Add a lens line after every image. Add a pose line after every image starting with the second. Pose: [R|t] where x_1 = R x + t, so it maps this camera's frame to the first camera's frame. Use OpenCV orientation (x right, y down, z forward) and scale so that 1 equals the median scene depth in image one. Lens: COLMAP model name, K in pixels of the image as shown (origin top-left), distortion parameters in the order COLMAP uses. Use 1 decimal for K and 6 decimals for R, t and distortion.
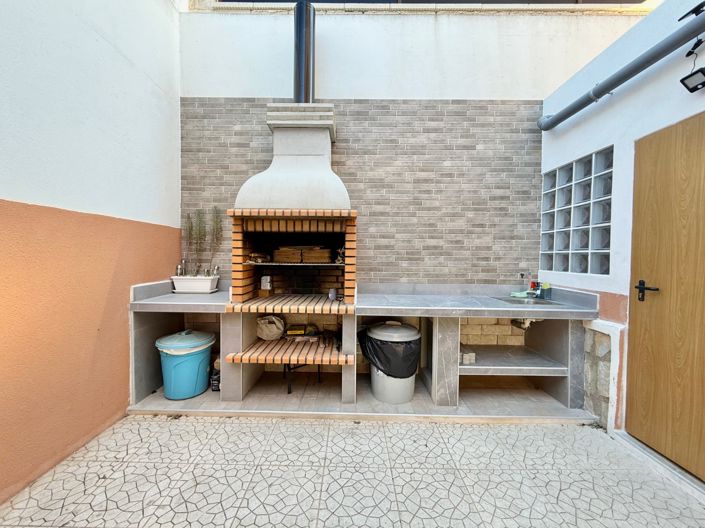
lens RADIAL K [[280.8, 0, 351.9], [0, 280.8, 263.2], [0, 0, 1]] dist [-0.001896, 0.000286]
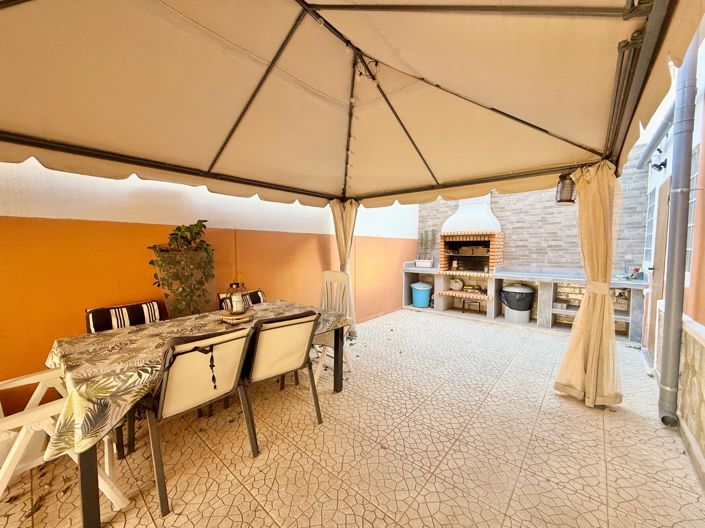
lens RADIAL K [[280.8, 0, 350.4], [0, 280.8, 262.4], [0, 0, 1]] dist [-0.001896, 0.000286]
pose [[0.760573, 0.025558, -0.648750, 0.493869], [-0.009806, 0.999563, 0.027882, 0.007889], [0.649179, -0.014845, 0.760491, -1.185775]]
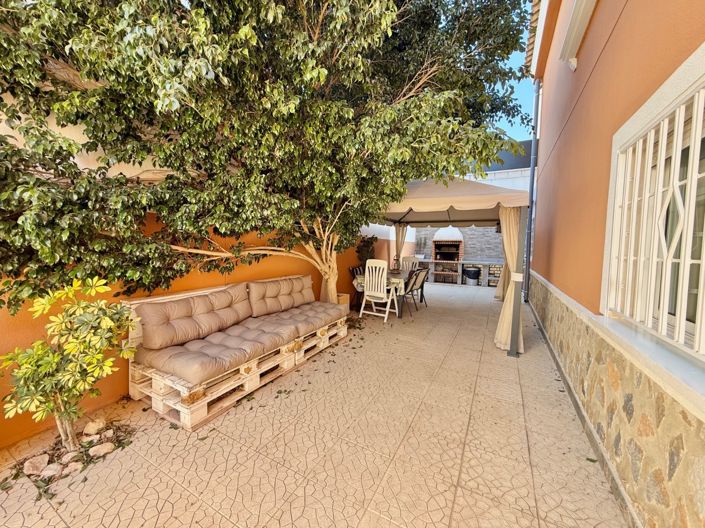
lens RADIAL K [[280.8, 0, 351.5], [0, 280.8, 263.4], [0, 0, 1]] dist [-0.001896, 0.000286]
pose [[0.887426, 0.034466, -0.459660, 0.425285], [-0.023080, 0.999272, 0.030369, 0.075194], [0.460372, -0.016341, 0.887576, -3.047588]]
